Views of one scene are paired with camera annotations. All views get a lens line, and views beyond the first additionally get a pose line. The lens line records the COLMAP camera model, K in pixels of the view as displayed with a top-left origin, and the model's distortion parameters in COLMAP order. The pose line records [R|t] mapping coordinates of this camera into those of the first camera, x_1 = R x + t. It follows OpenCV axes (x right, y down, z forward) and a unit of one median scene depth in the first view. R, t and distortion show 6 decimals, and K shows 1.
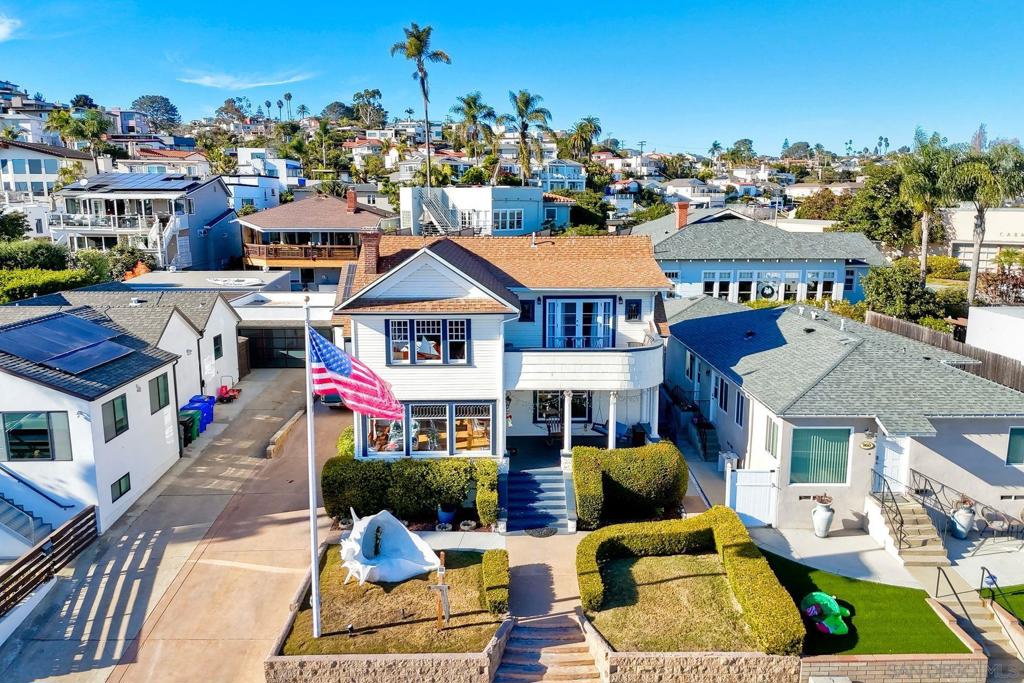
lens RADIAL K [[766.6, 0, 512.0], [0, 766.6, 341.5], [0, 0, 1]] dist [0.038342, -0.004988]
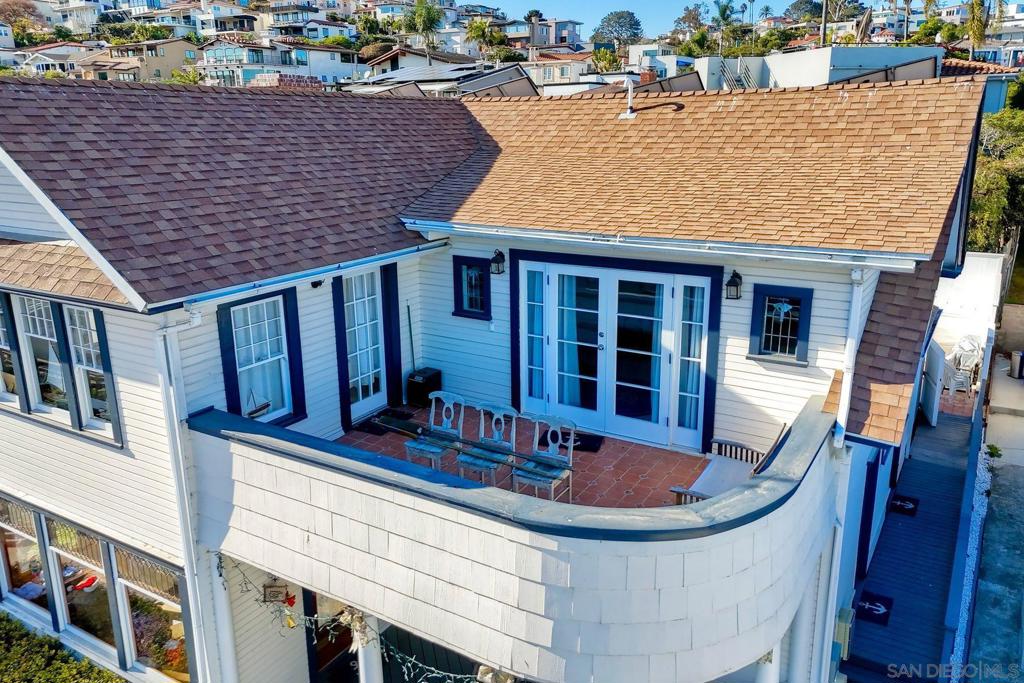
lens RADIAL K [[766.6, 0, 512.0], [0, 766.6, 341.5], [0, 0, 1]] dist [0.038342, -0.004988]
pose [[0.844455, 0.140190, -0.516955, 0.222235], [-0.085438, 0.988038, 0.128376, -0.062503], [0.528768, -0.064240, 0.846332, 0.704640]]
